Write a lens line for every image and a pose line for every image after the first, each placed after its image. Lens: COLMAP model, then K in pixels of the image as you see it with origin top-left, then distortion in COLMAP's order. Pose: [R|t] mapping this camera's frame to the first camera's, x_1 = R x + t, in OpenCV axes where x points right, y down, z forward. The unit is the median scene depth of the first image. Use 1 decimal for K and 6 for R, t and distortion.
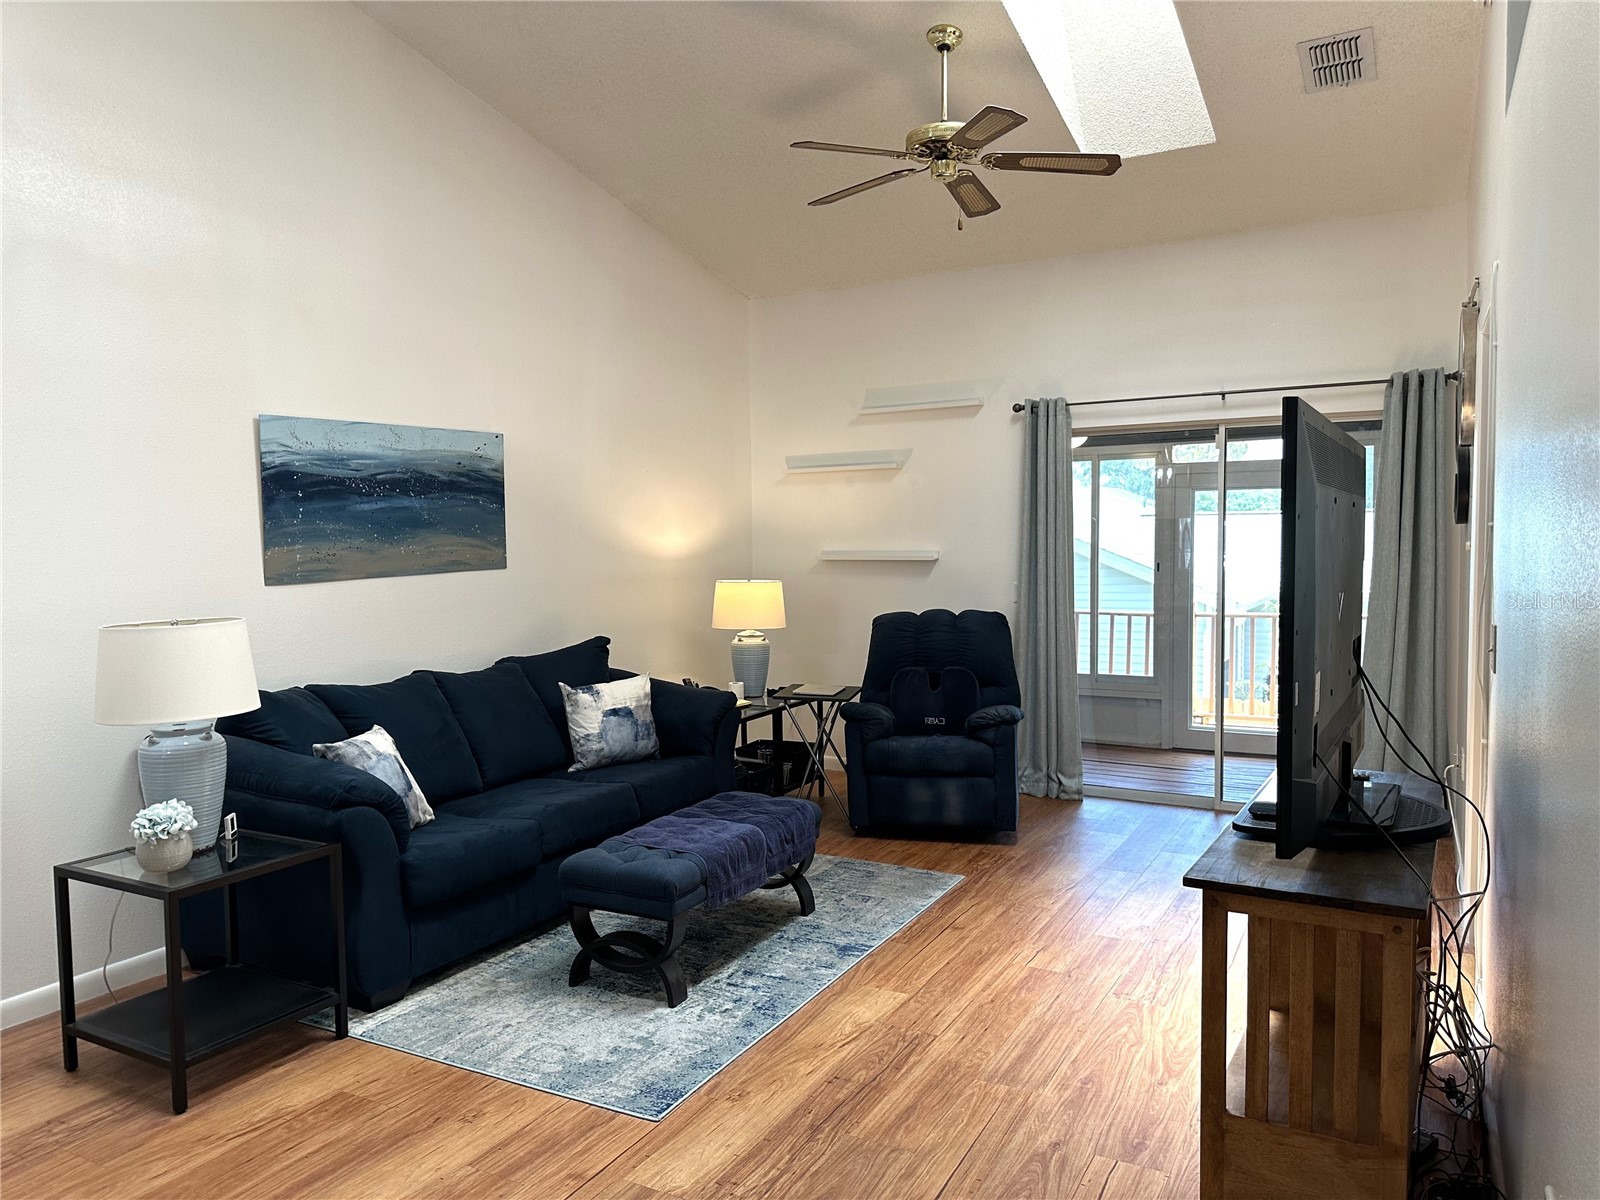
lens RADIAL K [[1115.0, 0, 808.6], [0, 1115.0, 610.1], [0, 0, 1]] dist [0.104518, -0.156523]
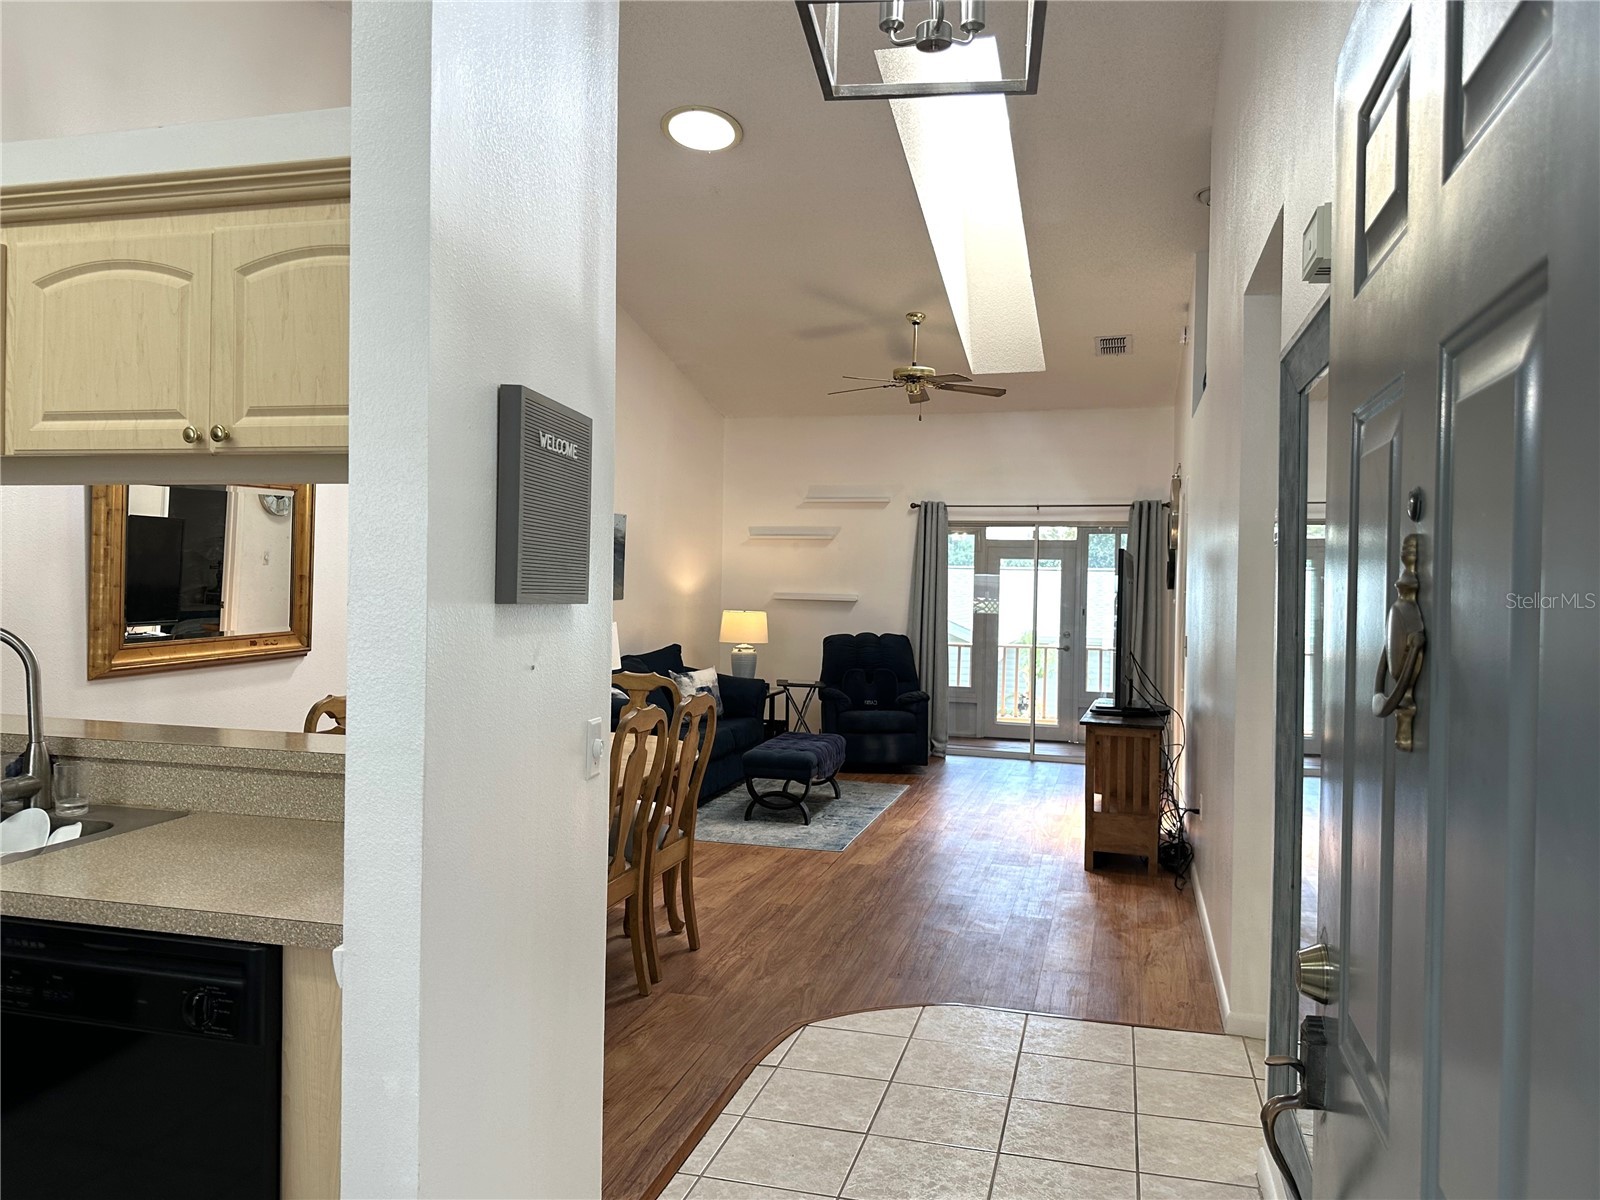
lens RADIAL K [[1197.6, 0, 792.5], [0, 1197.6, 597.3], [0, 0, 1]] dist [0.143324, -0.204850]
pose [[0.974227, 0.028319, 0.223787, -0.484972], [-0.017922, 0.998669, -0.048357, 0.043946], [-0.224859, 0.043100, 0.973438, -0.813705]]
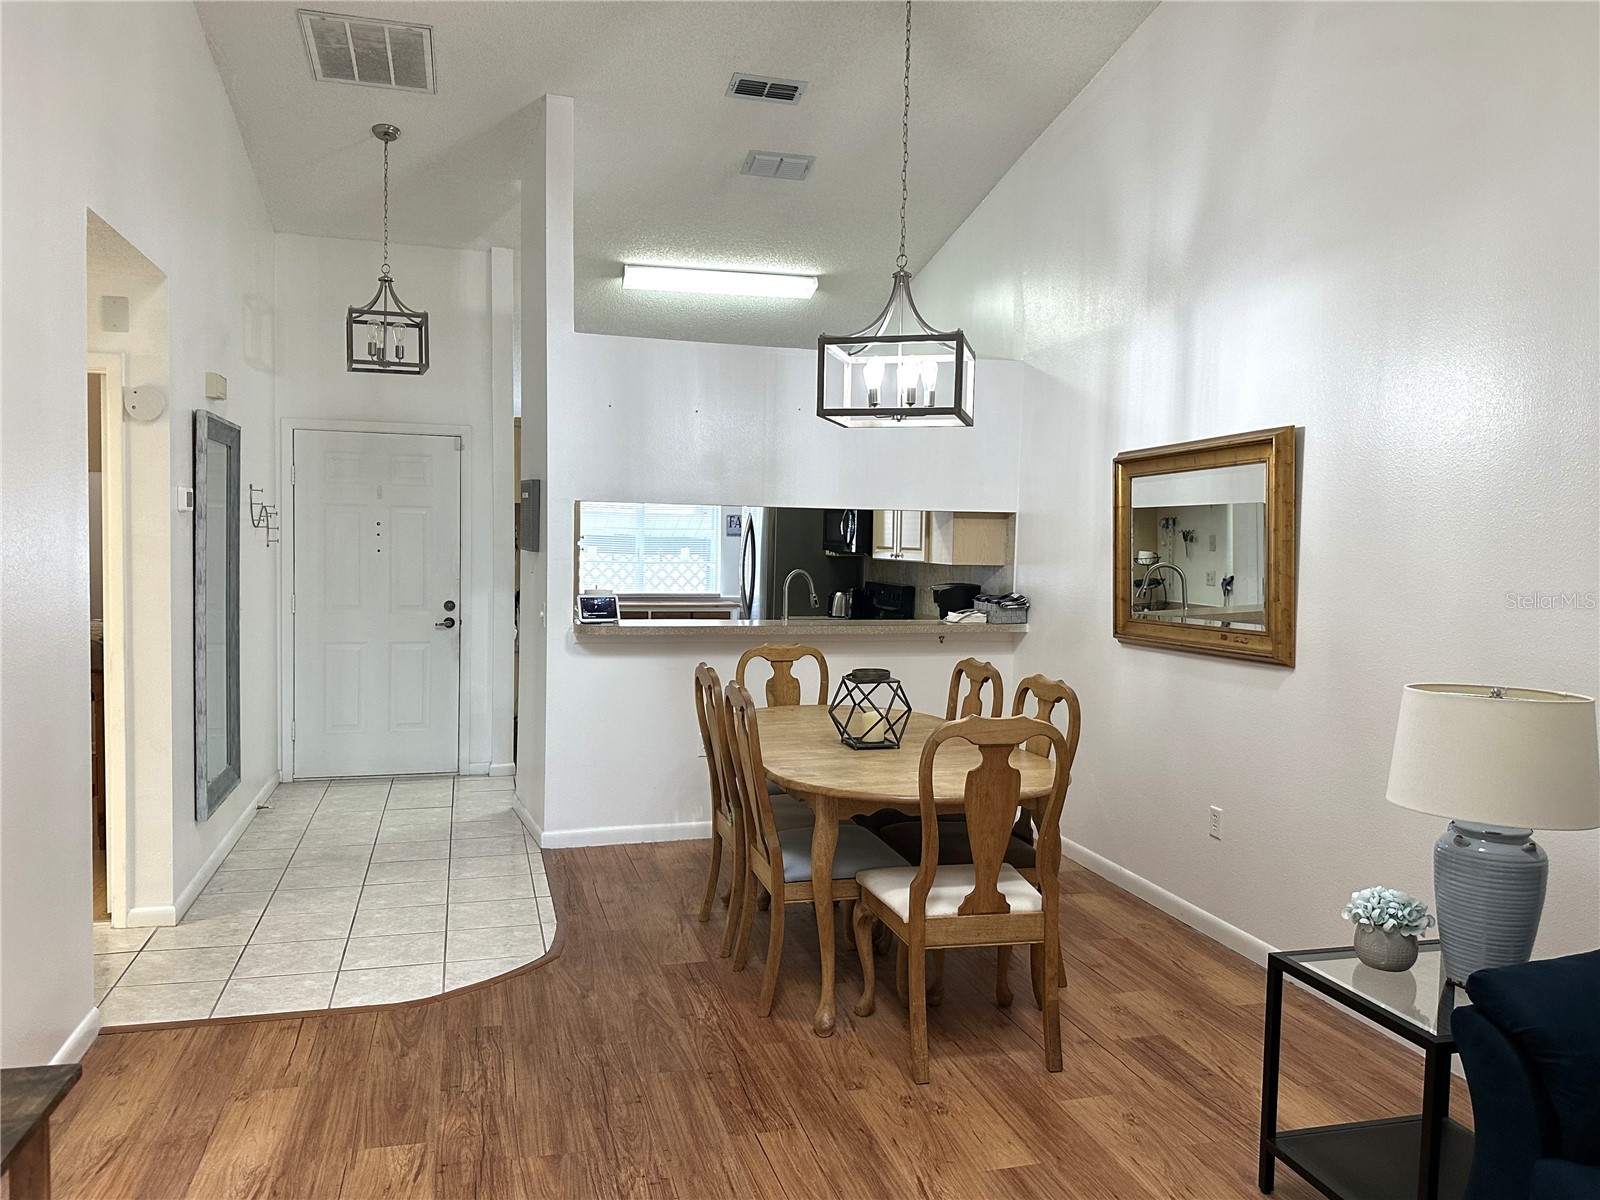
lens RADIAL K [[1218.0, 0, 800.0], [0, 1218.0, 600.0], [0, 0, 1]] dist [0.098627, -0.168401]
pose [[-0.729751, 0.037583, -0.682680, 0.259919], [-0.051021, 0.992711, 0.109190, -0.085906], [0.681807, 0.114513, -0.722514, 0.916373]]
